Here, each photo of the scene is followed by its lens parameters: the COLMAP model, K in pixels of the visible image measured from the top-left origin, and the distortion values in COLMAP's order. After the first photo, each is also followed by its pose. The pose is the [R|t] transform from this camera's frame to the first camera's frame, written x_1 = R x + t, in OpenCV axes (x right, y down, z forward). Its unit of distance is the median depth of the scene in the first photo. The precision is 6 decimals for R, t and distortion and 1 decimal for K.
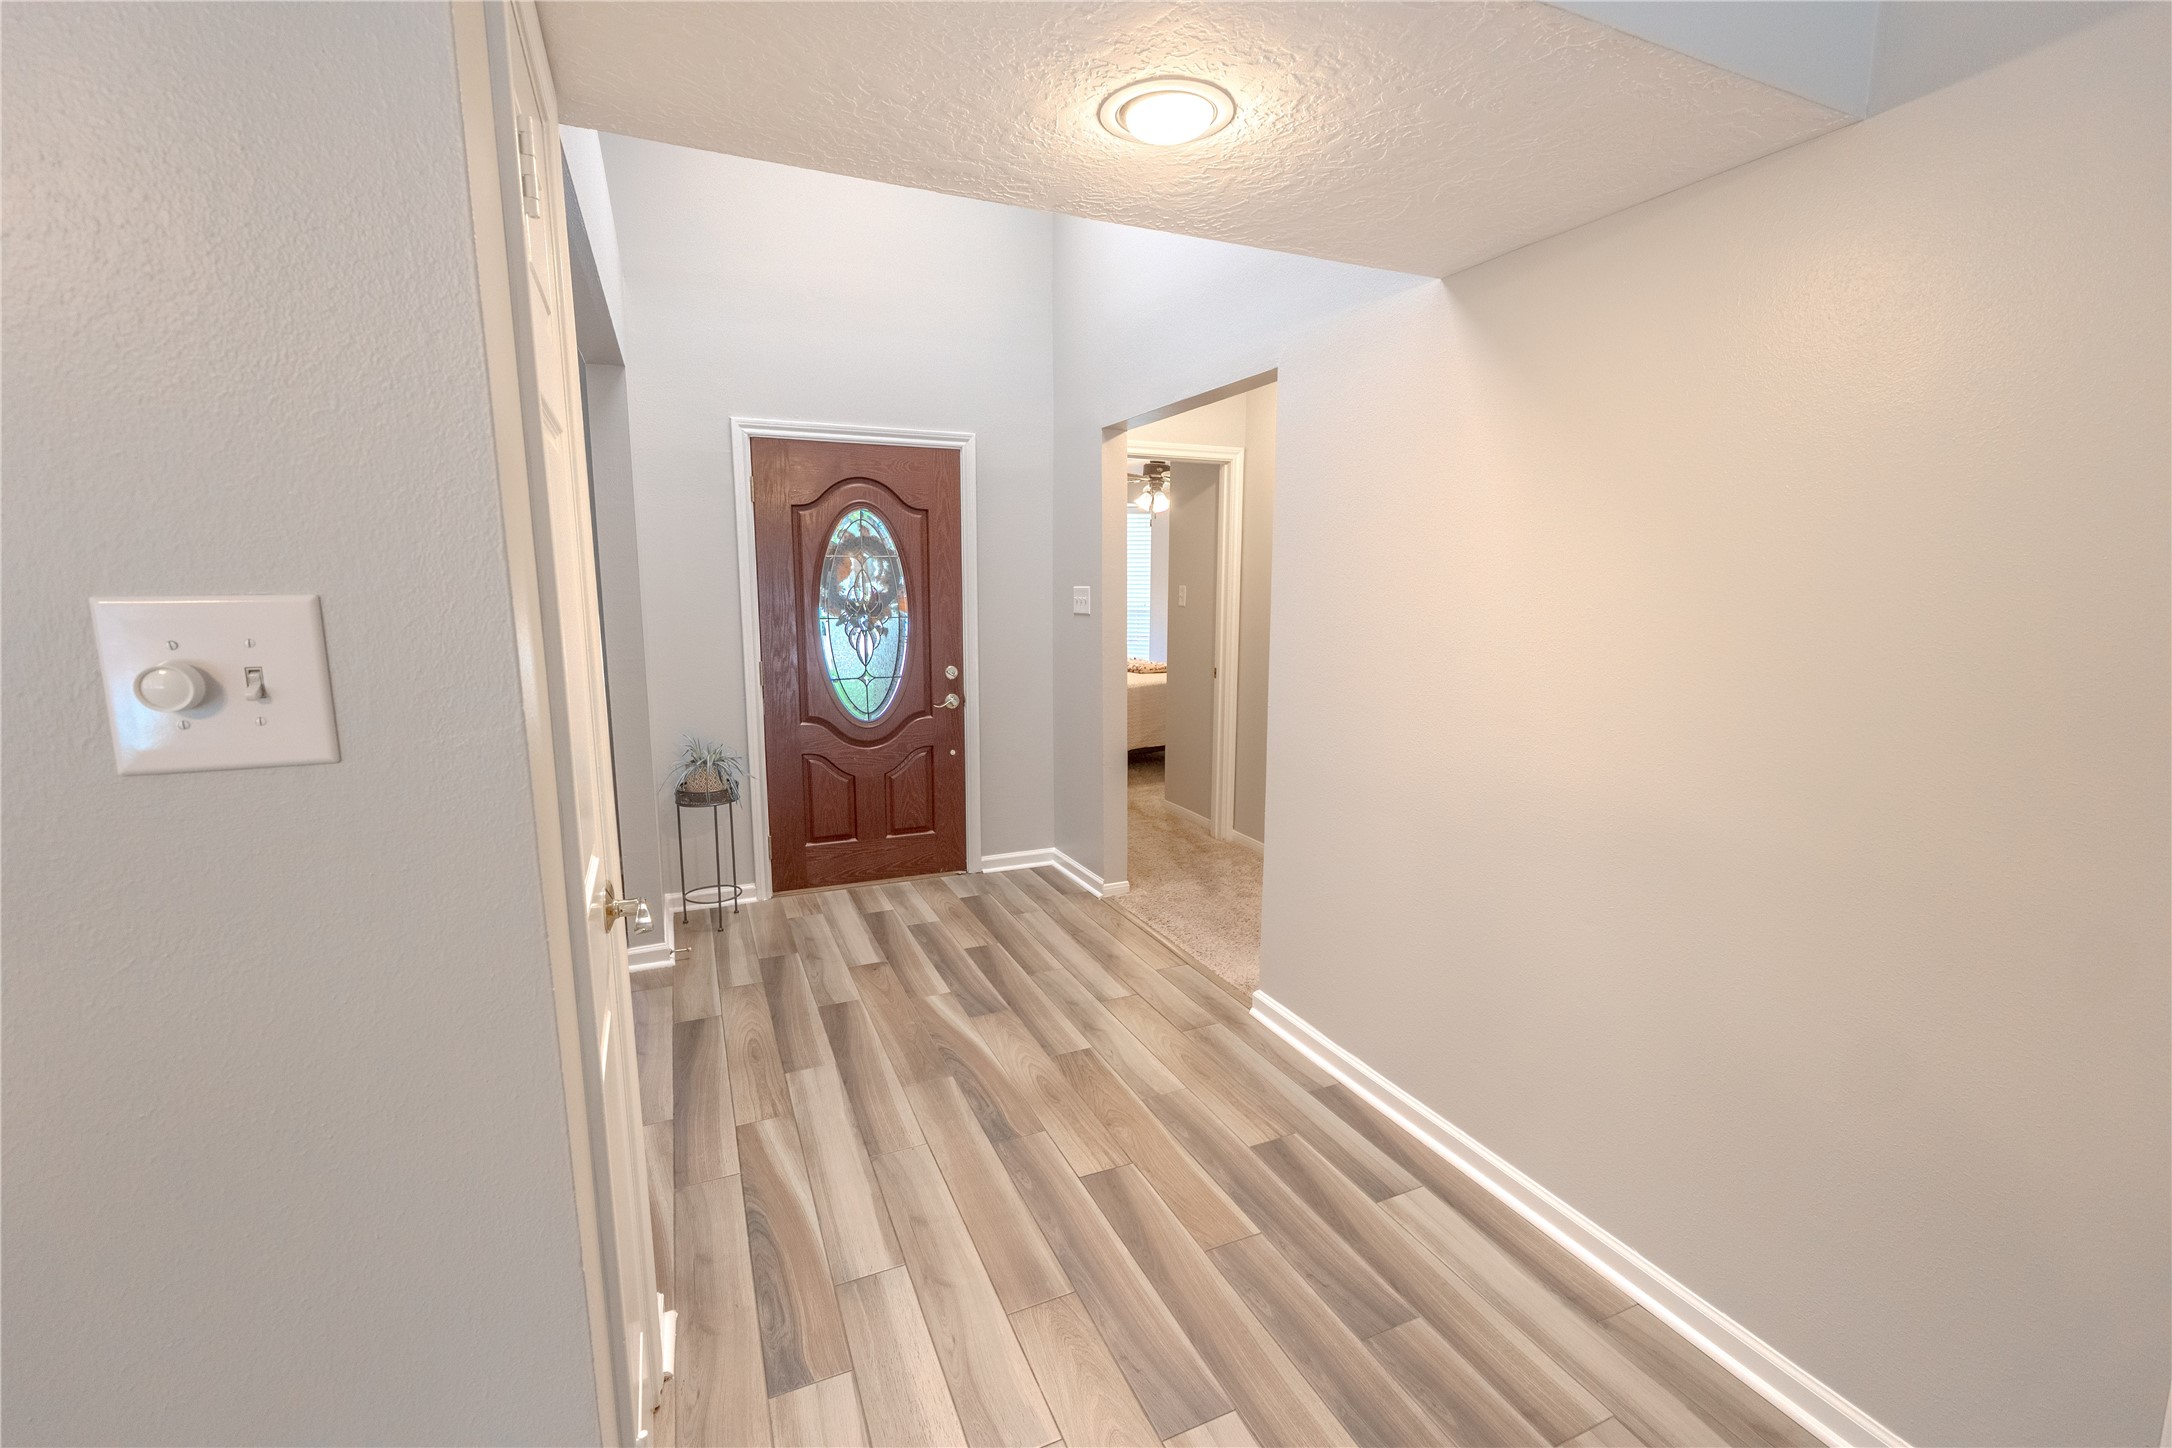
lens RADIAL K [[912.2, 0, 1089.9], [0, 912.2, 720.3], [0, 0, 1]] dist [-0.002773, -0.000669]
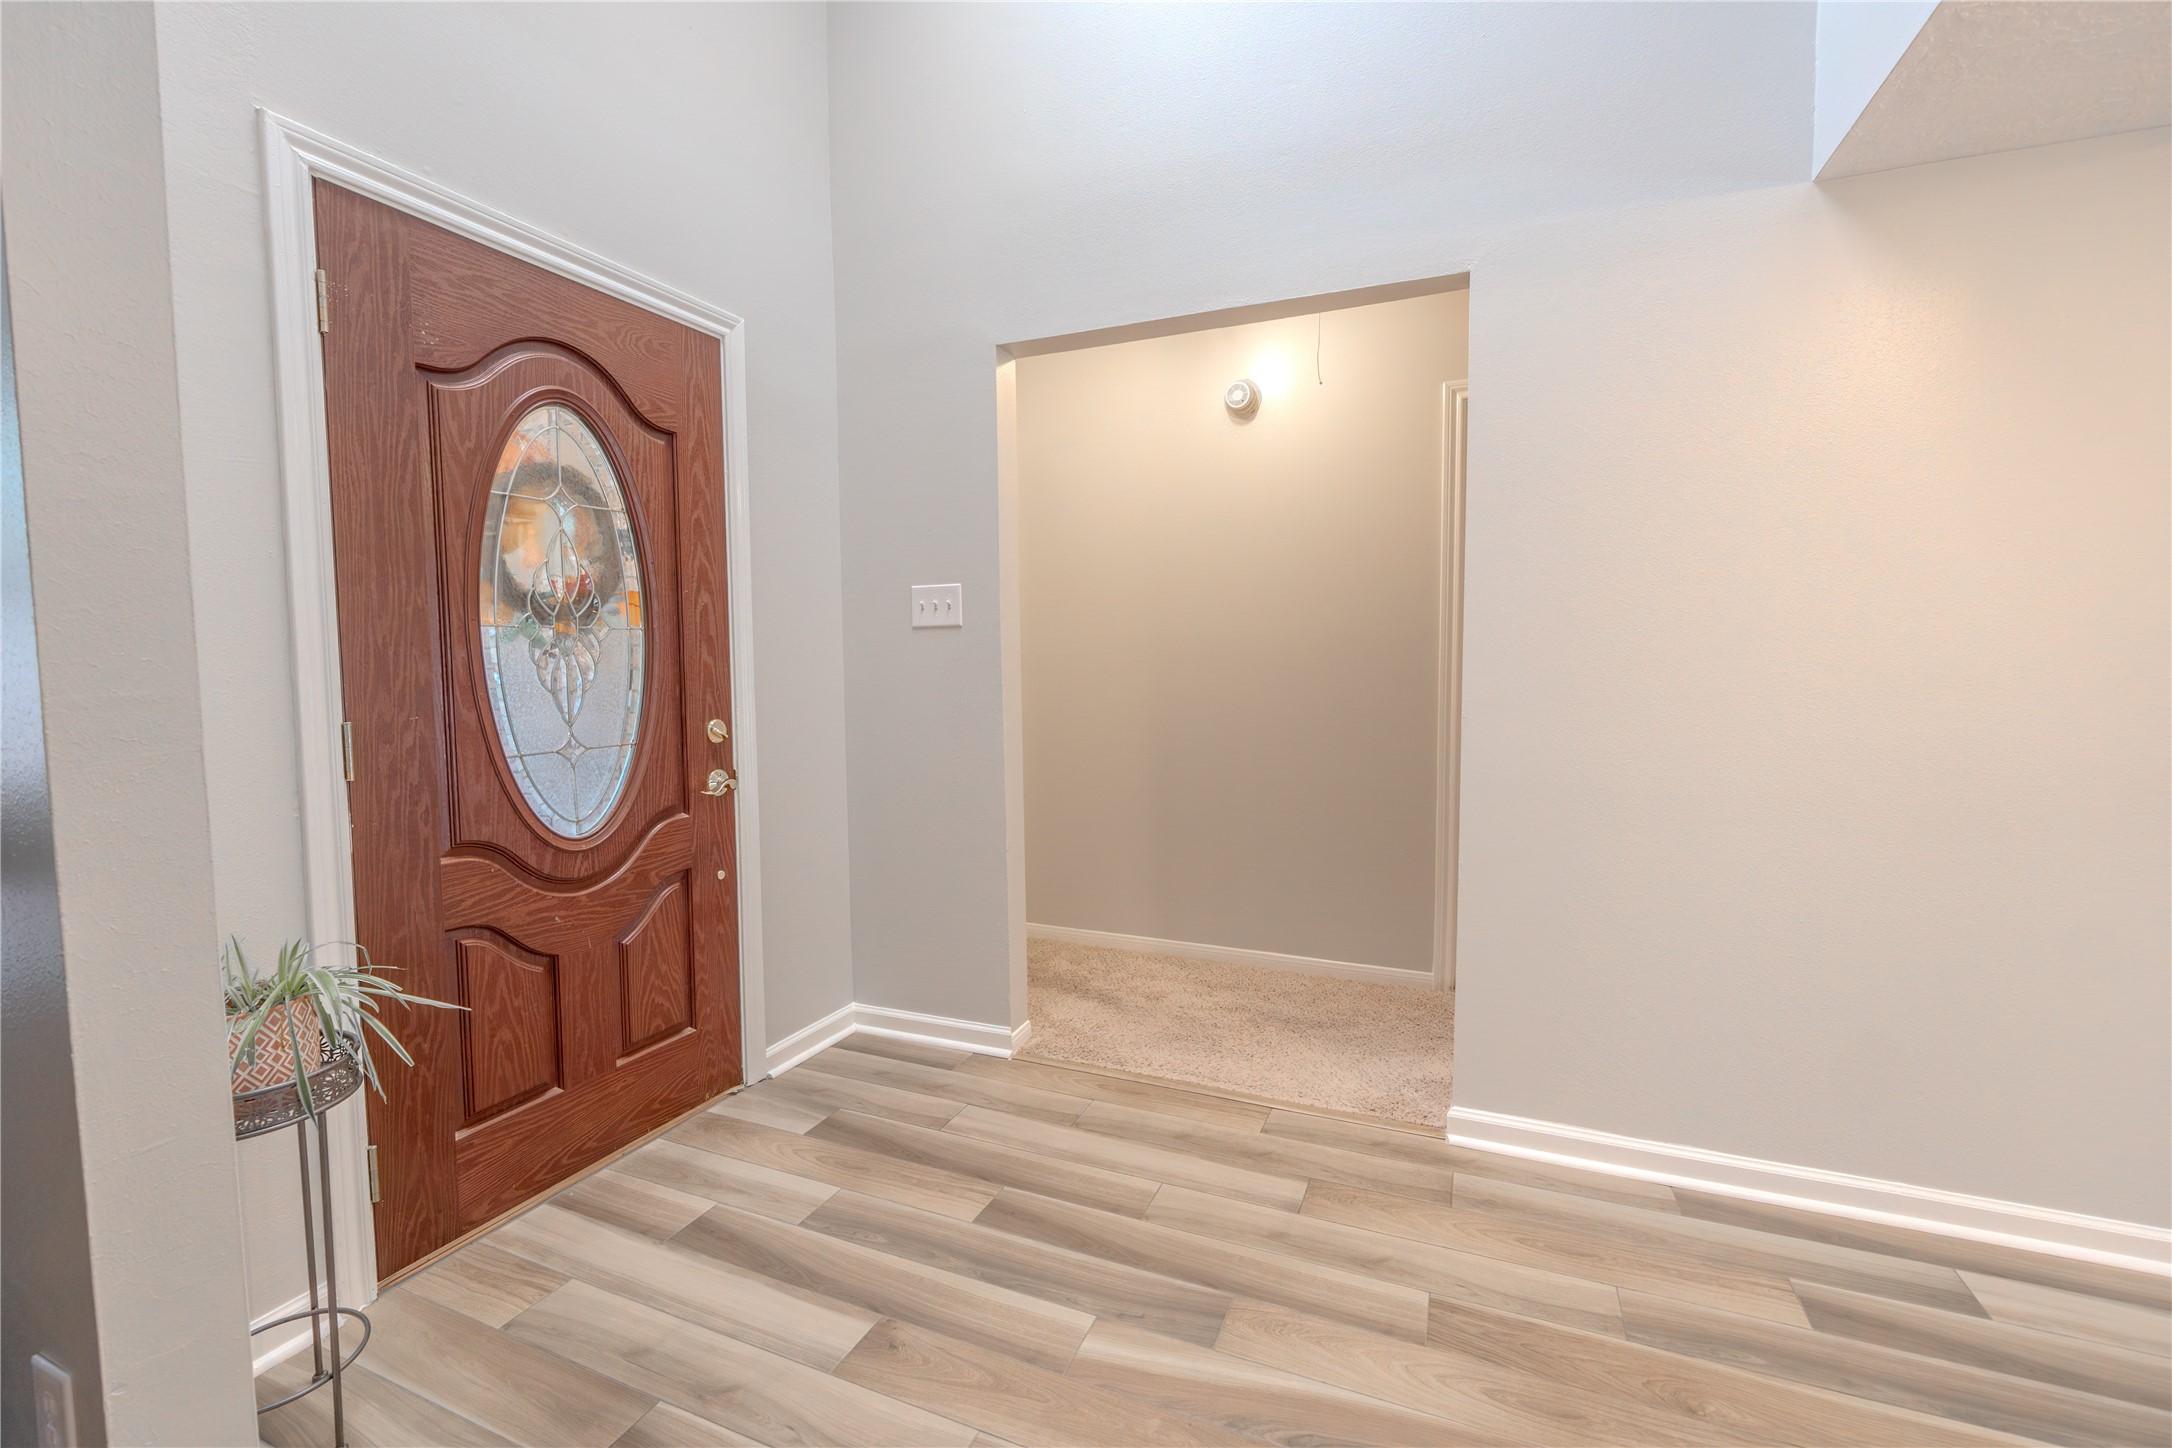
lens RADIAL K [[912.0, 0, 1080.0], [0, 912.0, 719.5], [0, 0, 1]] dist [-0.004893, 0.000030]
pose [[0.738284, -0.053739, 0.672345, -0.374570], [0.110264, 0.993027, -0.041708, -0.011960], [-0.665416, 0.104928, 0.739062, 0.456401]]
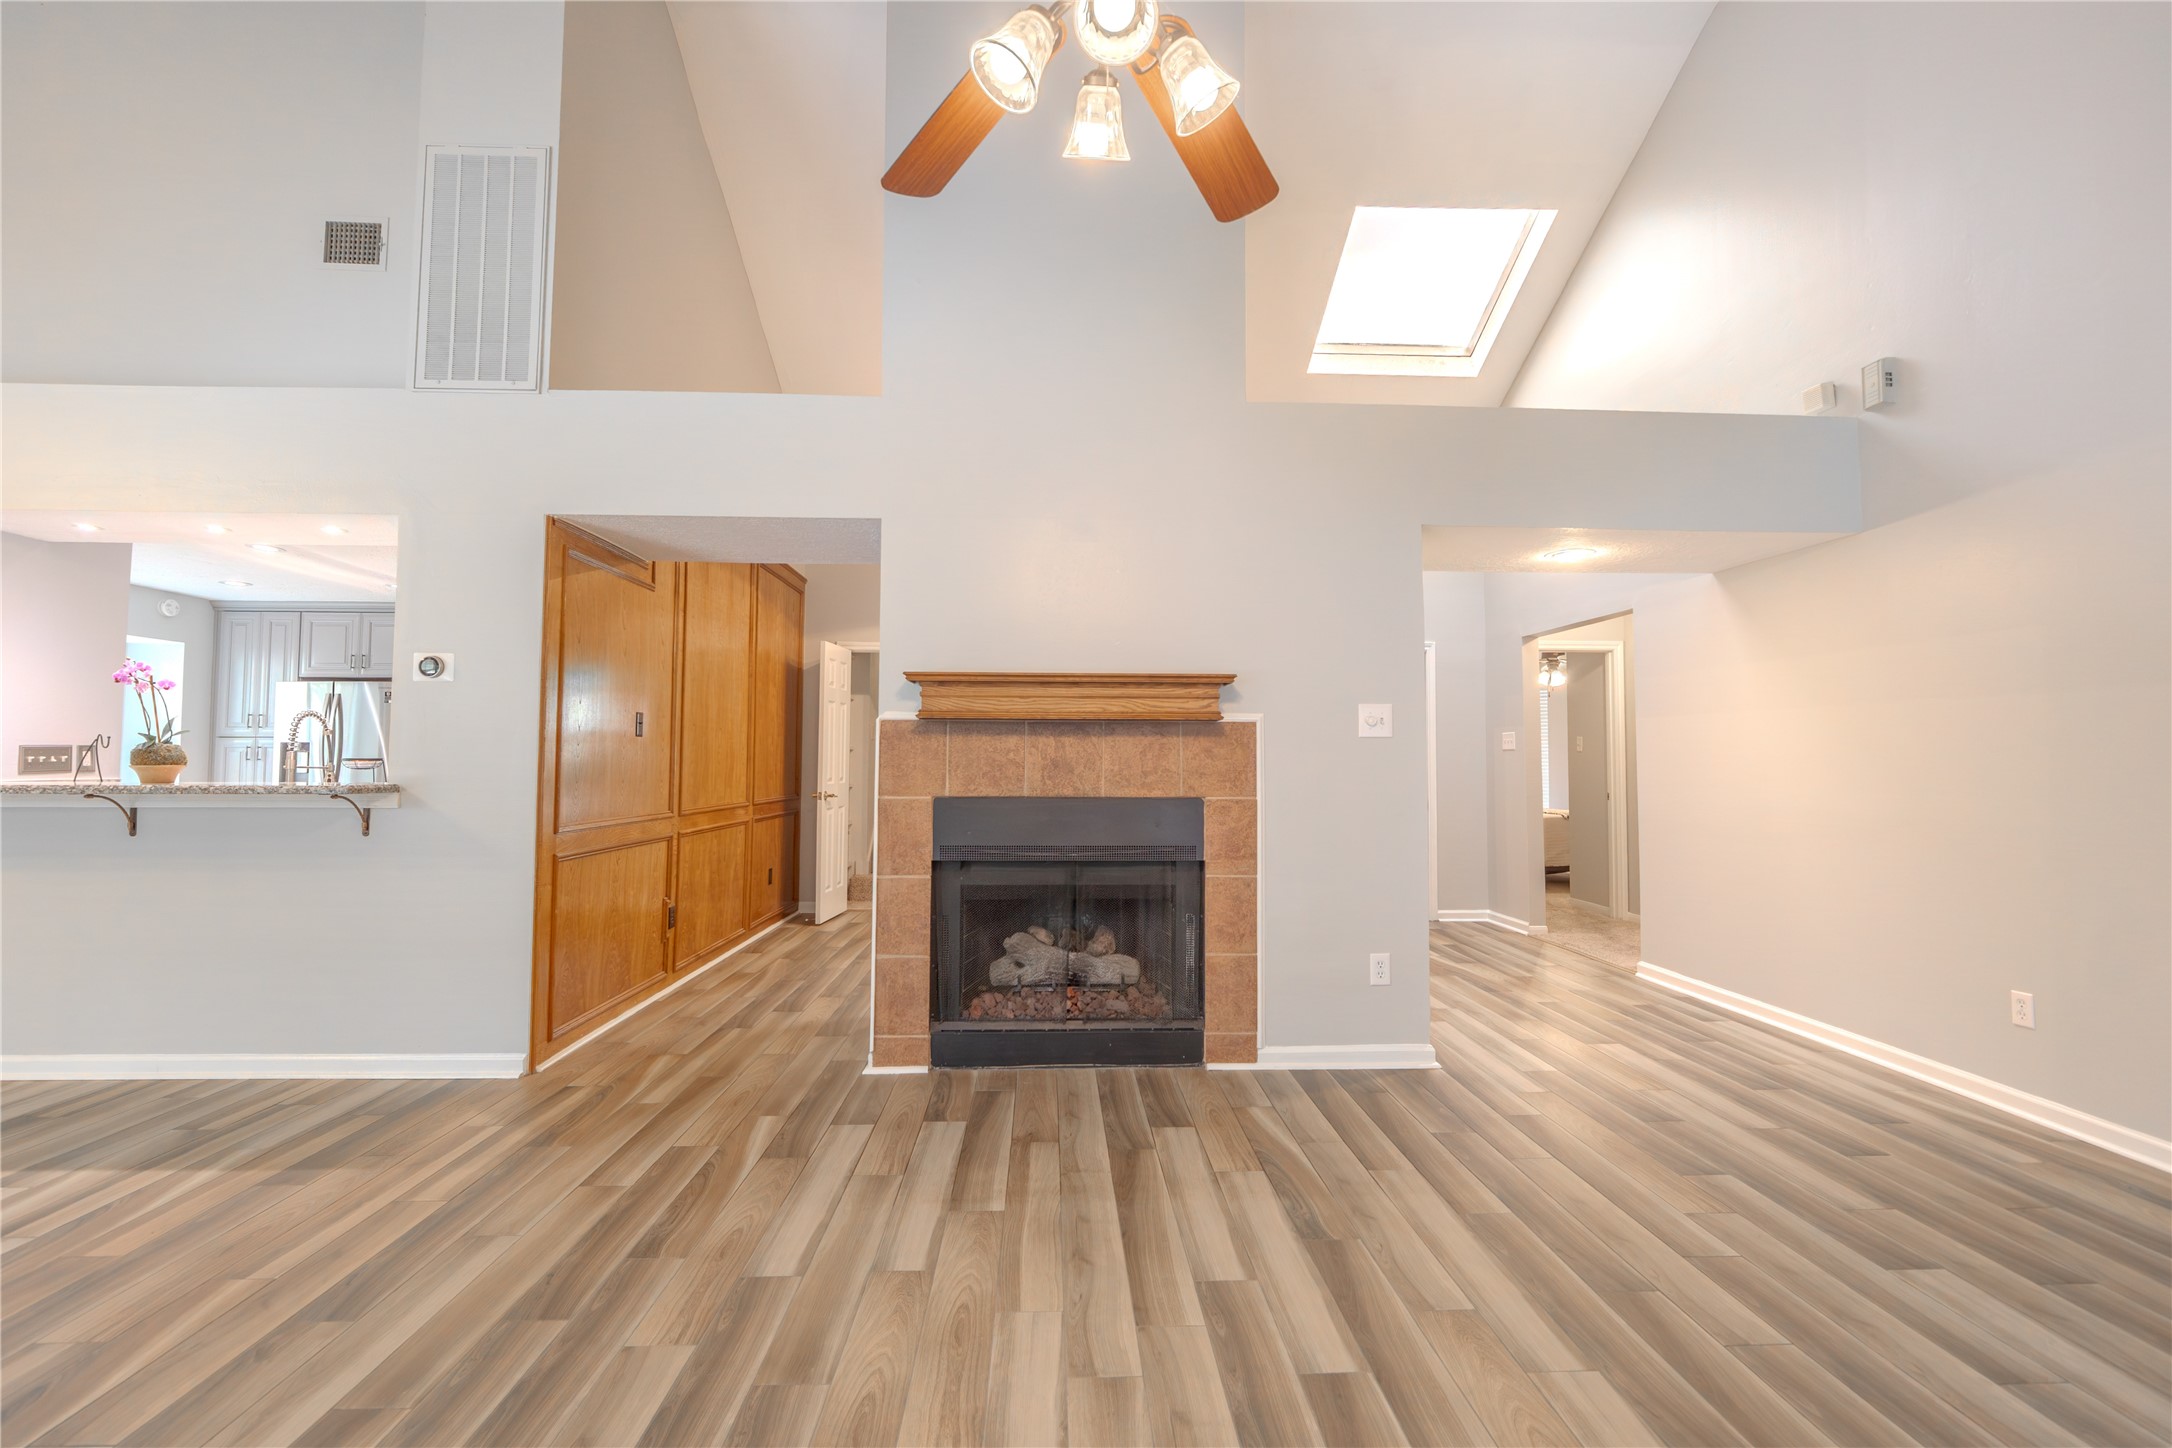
lens RADIAL K [[929.9, 0, 1090.5], [0, 929.9, 718.6], [0, 0, 1]] dist [-0.002928, -0.000522]
pose [[0.928140, -0.013534, -0.371984, -0.081671], [-0.059627, 0.981028, -0.184469, 0.169728], [0.367424, 0.193393, 0.909725, -0.735551]]
